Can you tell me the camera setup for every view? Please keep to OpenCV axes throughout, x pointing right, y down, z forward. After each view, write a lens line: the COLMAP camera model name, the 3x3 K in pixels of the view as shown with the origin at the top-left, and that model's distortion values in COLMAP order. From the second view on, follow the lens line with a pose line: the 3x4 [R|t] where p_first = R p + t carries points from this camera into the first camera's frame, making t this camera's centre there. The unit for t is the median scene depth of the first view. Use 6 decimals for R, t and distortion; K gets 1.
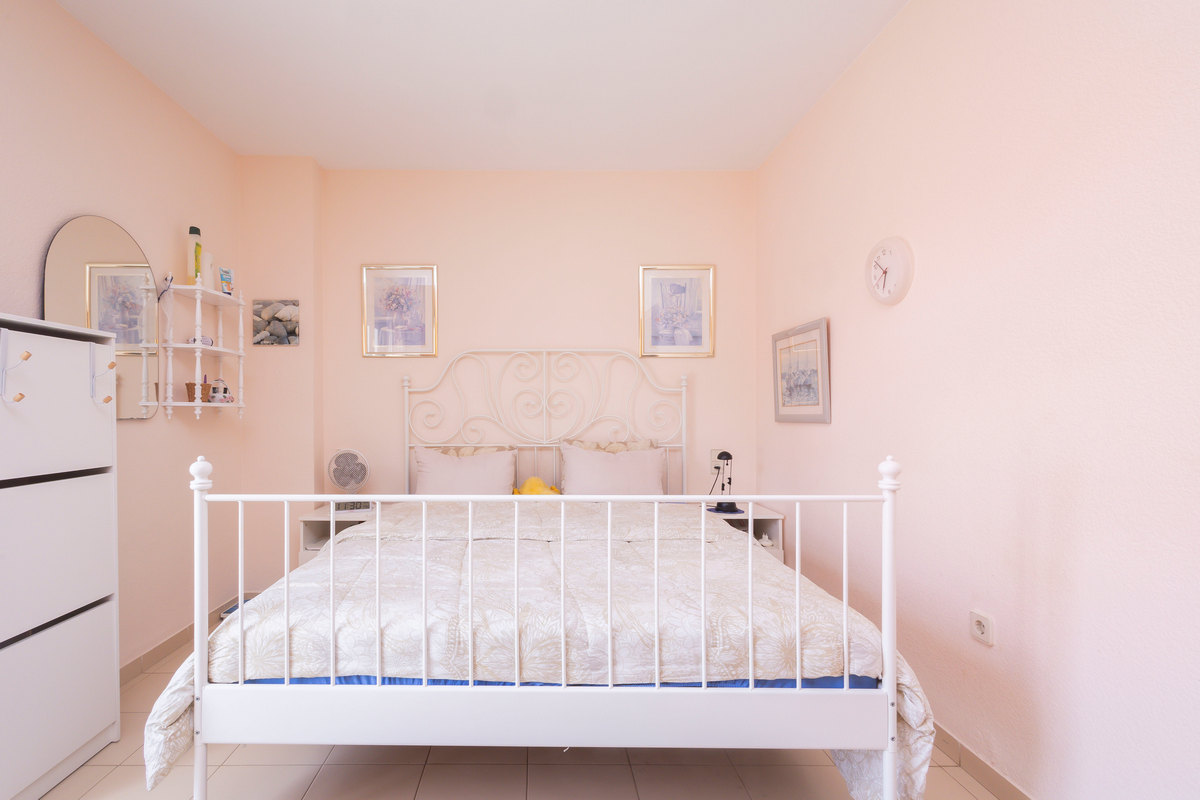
lens RADIAL K [[579.6, 0, 598.7], [0, 579.6, 407.8], [0, 0, 1]] dist [0.006689, 0.001560]
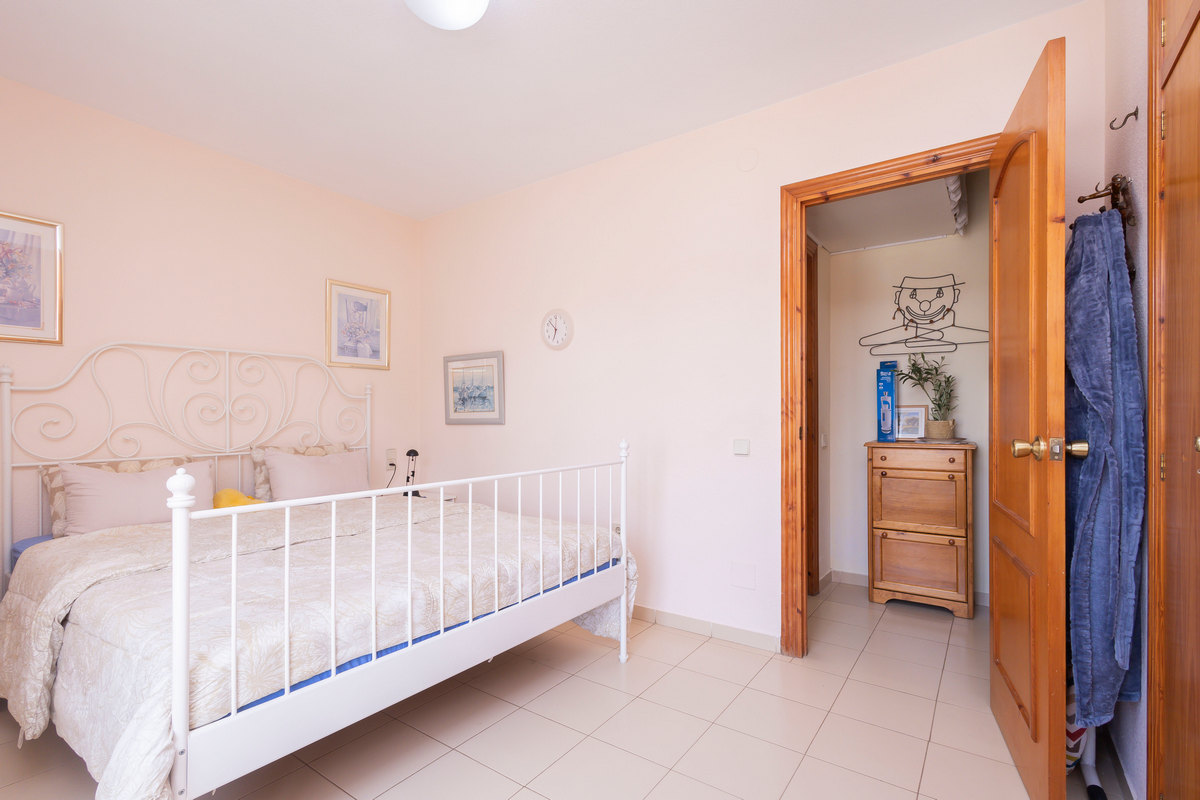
lens RADIAL K [[555.4, 0, 599.6], [0, 555.4, 403.9], [0, 0, 1]] dist [0.009031, -0.002480]
pose [[0.573581, 0.015830, 0.818996, -0.594078], [-0.000960, 0.999826, -0.018652, 0.001835], [-0.819148, 0.009912, 0.573497, 0.013351]]
